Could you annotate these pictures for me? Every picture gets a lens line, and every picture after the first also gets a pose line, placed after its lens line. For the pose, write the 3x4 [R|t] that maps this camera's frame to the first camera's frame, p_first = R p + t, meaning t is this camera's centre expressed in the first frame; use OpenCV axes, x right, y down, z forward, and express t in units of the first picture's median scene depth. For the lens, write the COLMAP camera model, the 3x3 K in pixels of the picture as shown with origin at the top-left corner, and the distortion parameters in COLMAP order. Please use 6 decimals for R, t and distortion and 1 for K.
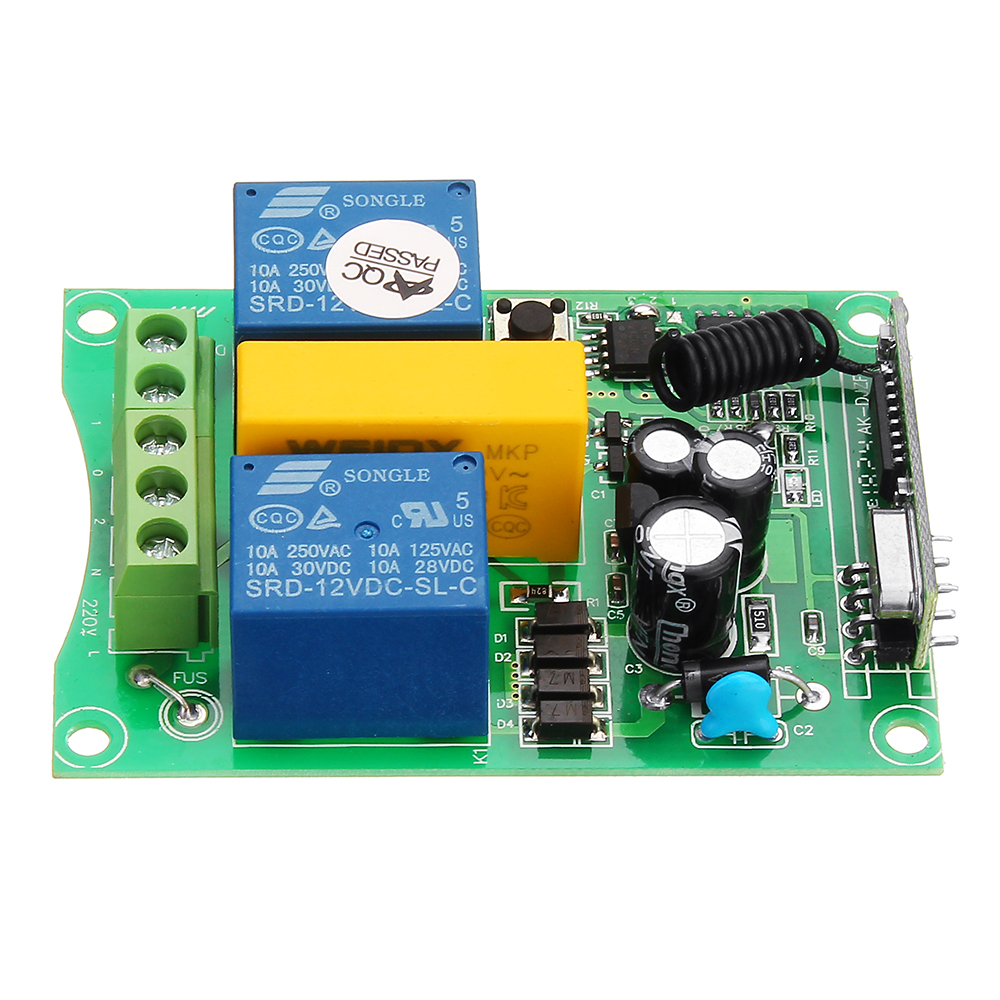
lens RADIAL K [[6183.2, 0, 488.9], [0, 6183.2, 509.9], [0, 0, 1]] dist [0.844125, 0.000000]
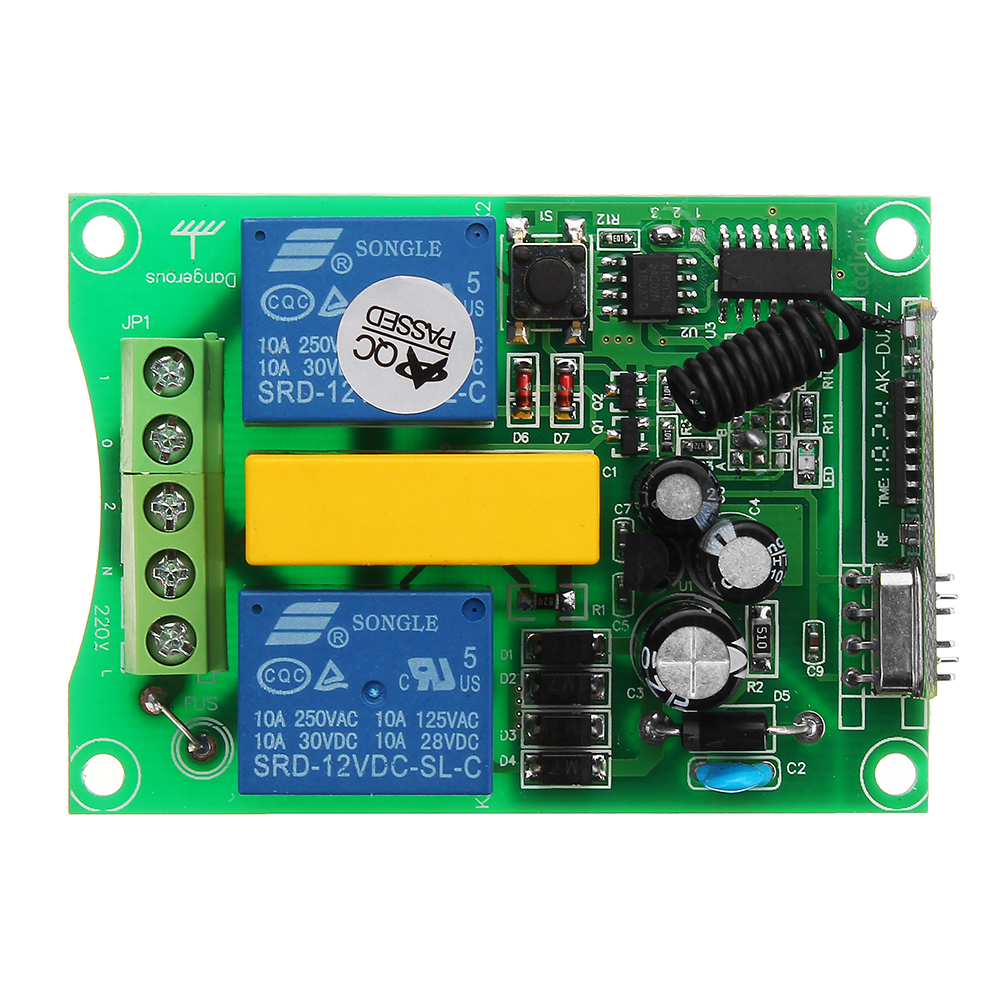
lens RADIAL K [[5130.5, 0, 498.3], [0, 5130.5, 591.3], [0, 0, 1]] dist [0.490828, 0.000000]
pose [[0.999559, 0.028265, 0.009082, -0.007371], [-0.027290, 0.754301, 0.655961, -0.540827], [0.011690, -0.655920, 0.754740, 0.370129]]
